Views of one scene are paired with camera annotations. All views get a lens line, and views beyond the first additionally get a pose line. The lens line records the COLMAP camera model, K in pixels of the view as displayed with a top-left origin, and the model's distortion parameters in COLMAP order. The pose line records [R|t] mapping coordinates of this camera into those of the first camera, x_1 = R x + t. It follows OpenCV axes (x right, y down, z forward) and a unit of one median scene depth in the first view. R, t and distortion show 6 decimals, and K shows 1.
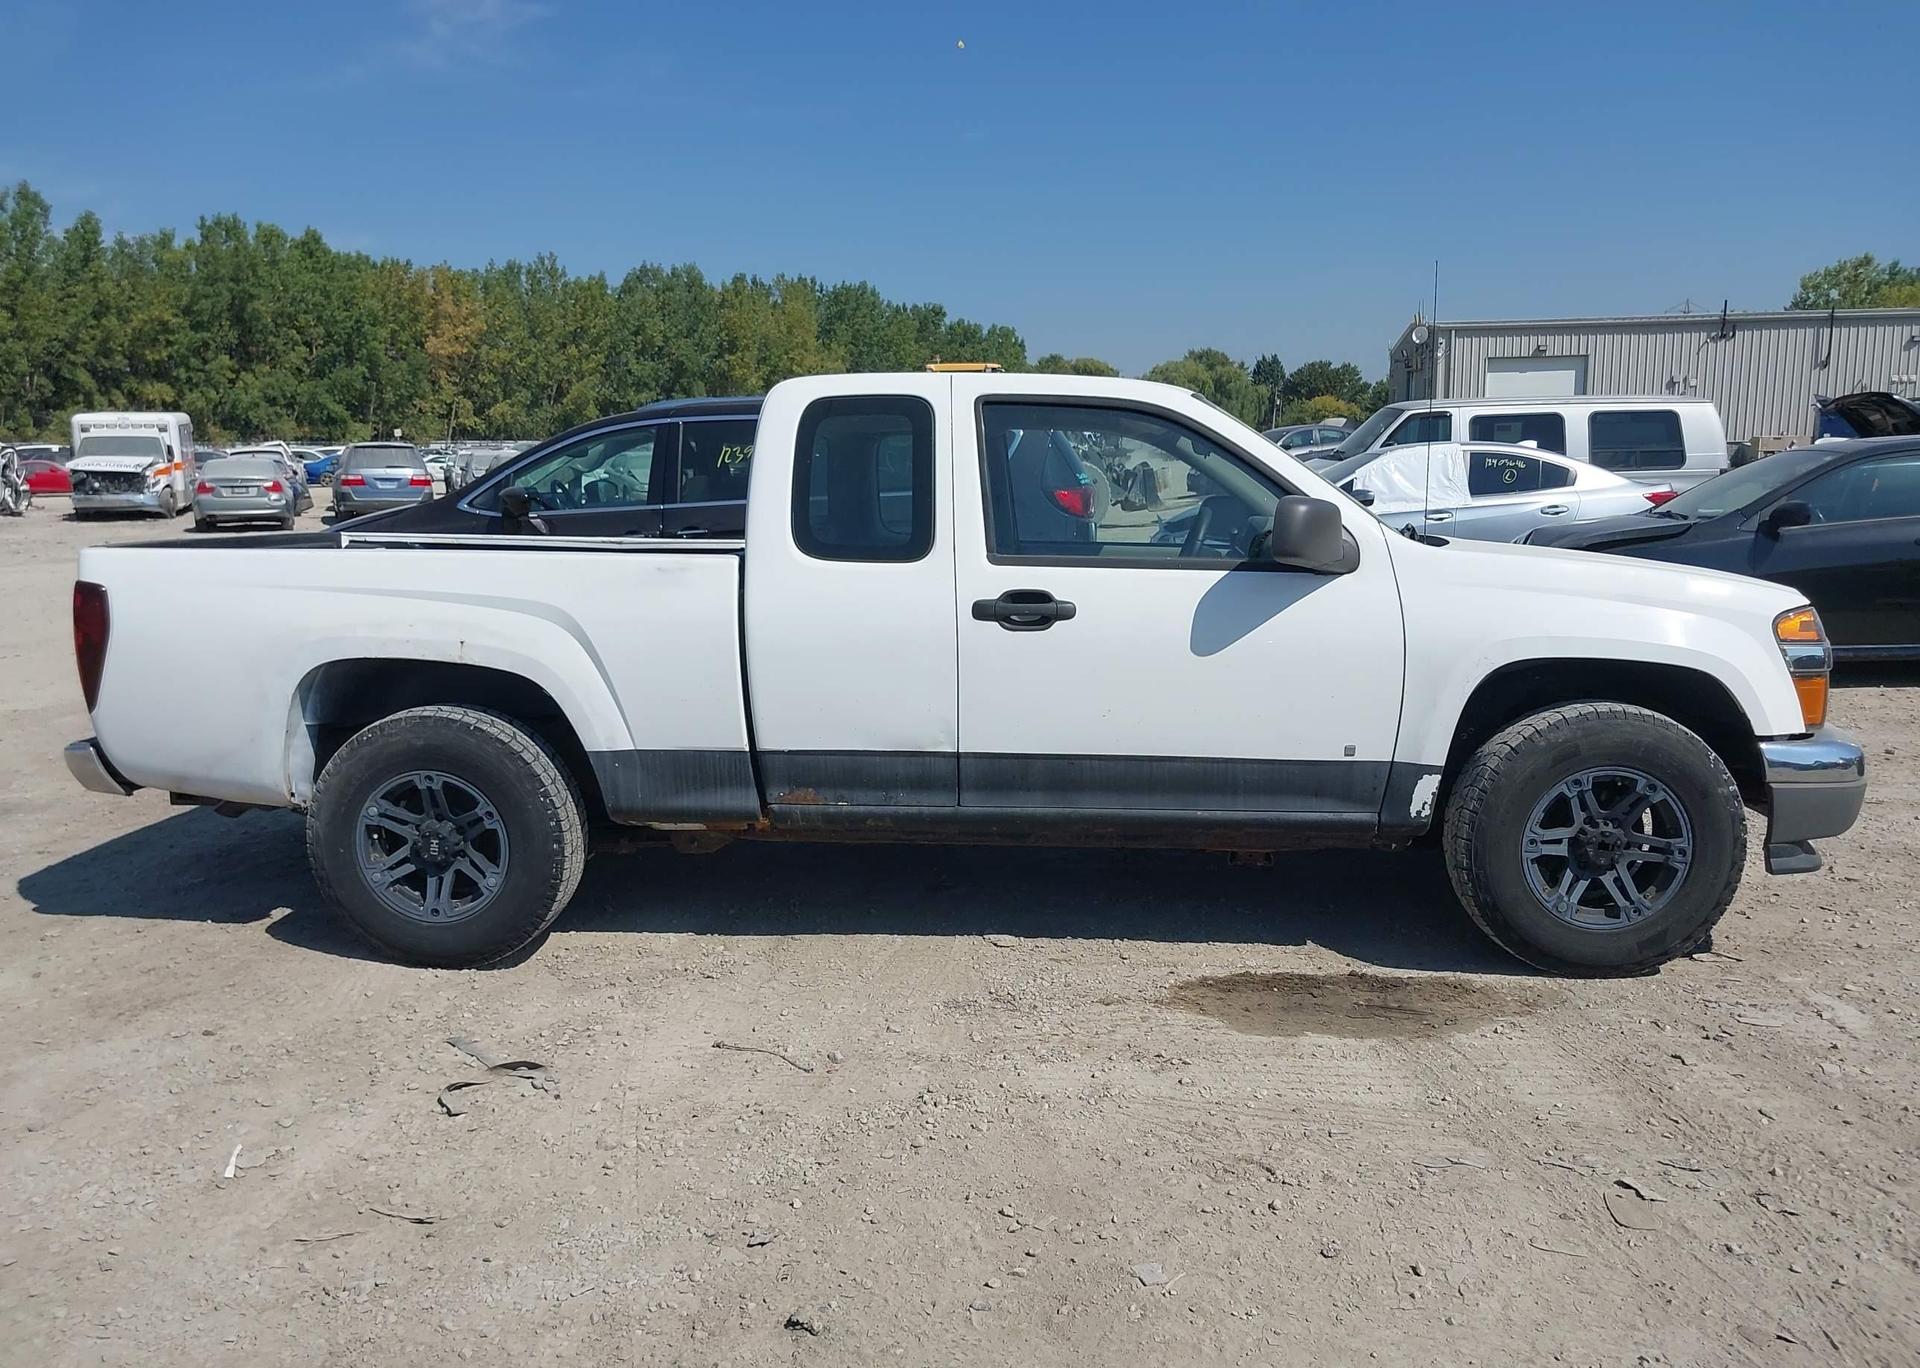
lens RADIAL K [[1520.9, 0, 954.2], [0, 1520.9, 671.4], [0, 0, 1]] dist [0.022170, -0.029810]
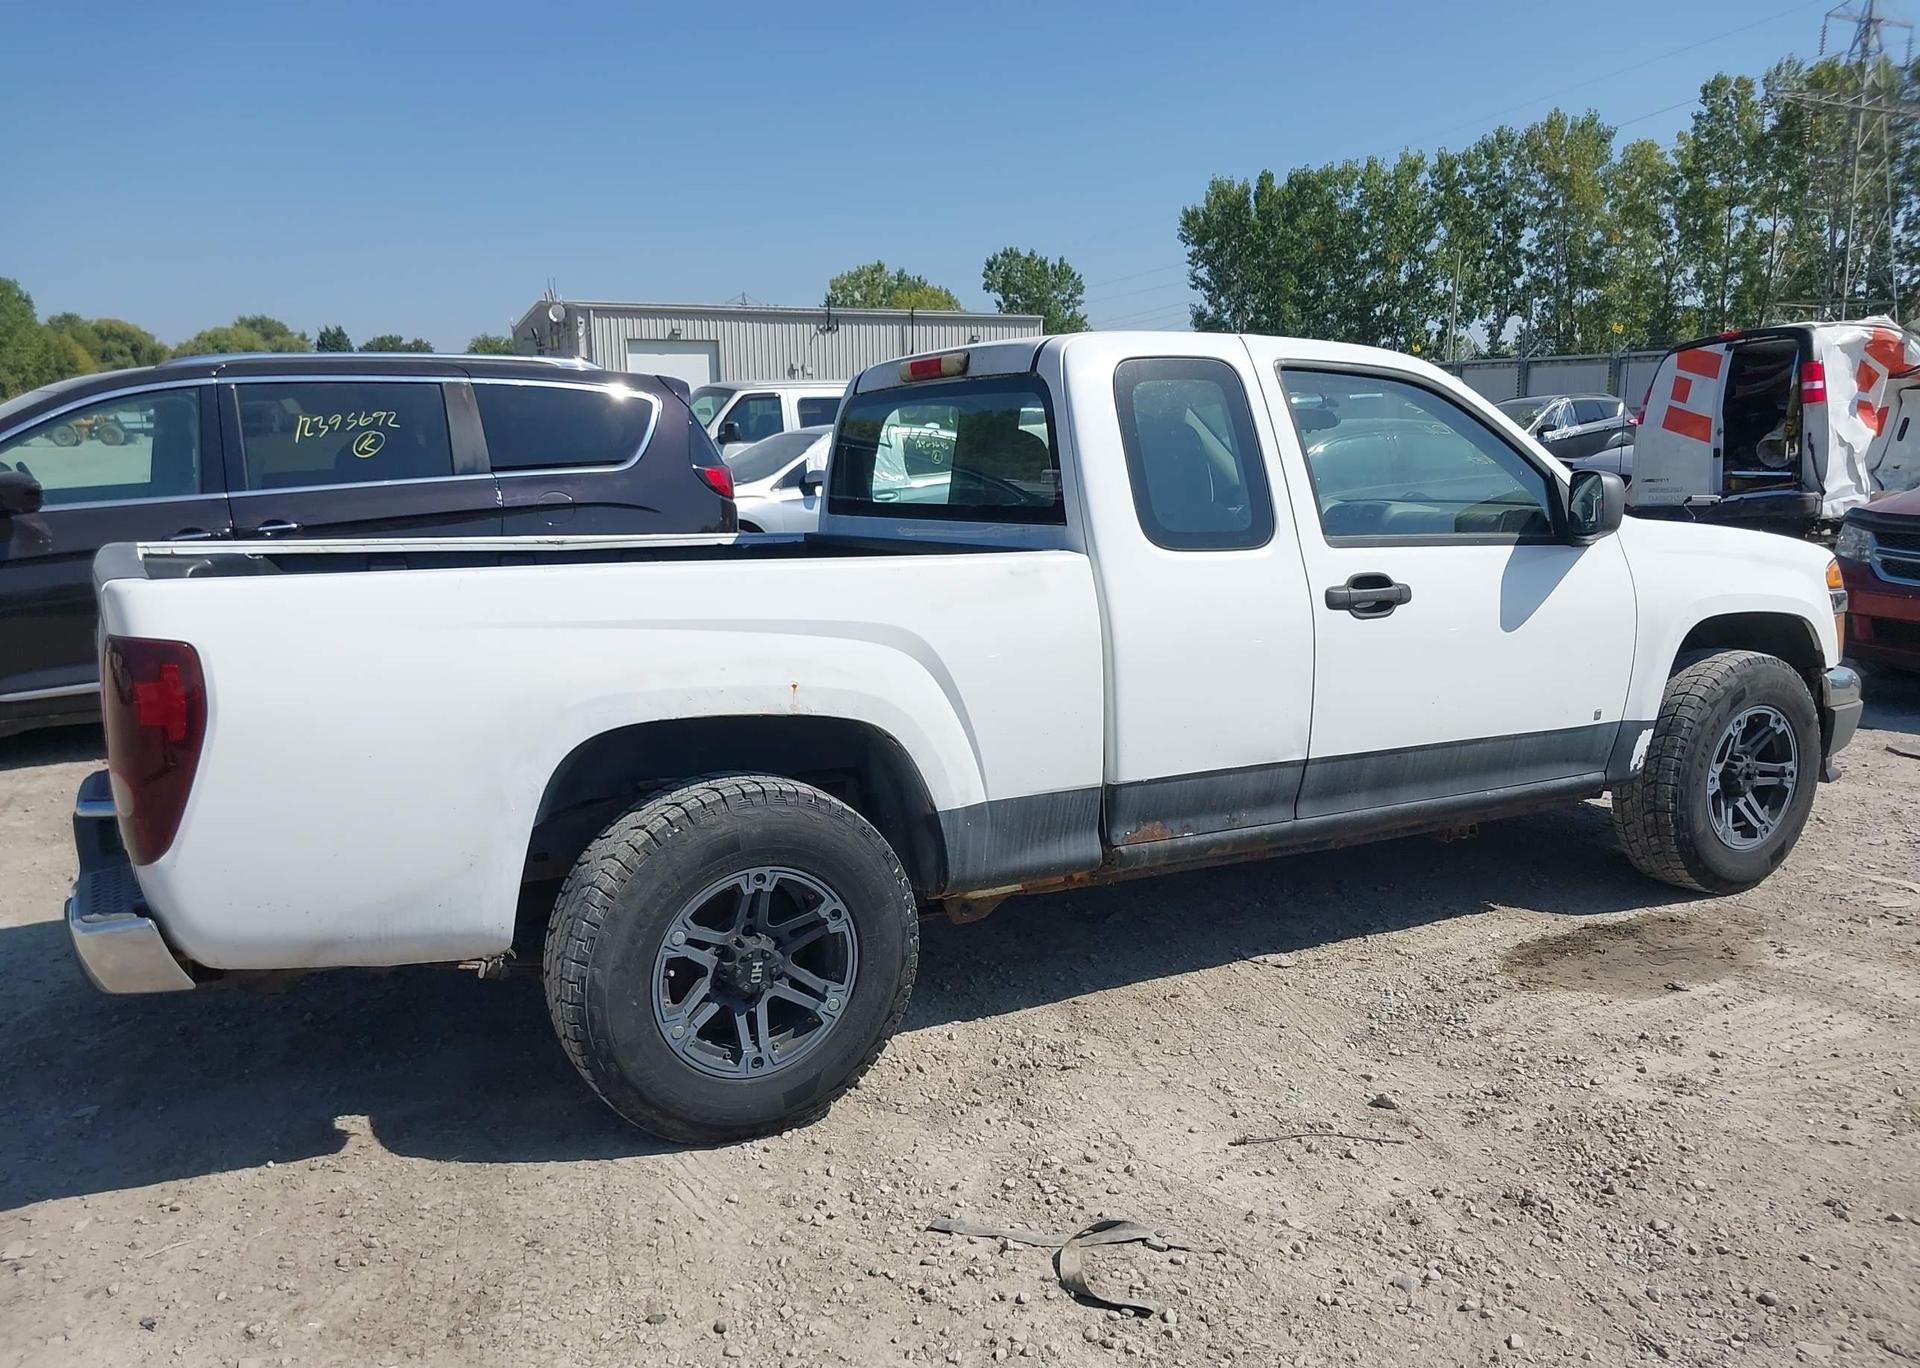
lens RADIAL K [[1520.9, 0, 952.2], [0, 1520.9, 680.4], [0, 0, 1]] dist [0.022170, -0.029810]
pose [[0.832408, -0.083942, 0.547769, -0.646134], [0.073360, 0.996453, 0.041220, -0.044657], [-0.549287, 0.005872, 0.835613, 0.350664]]
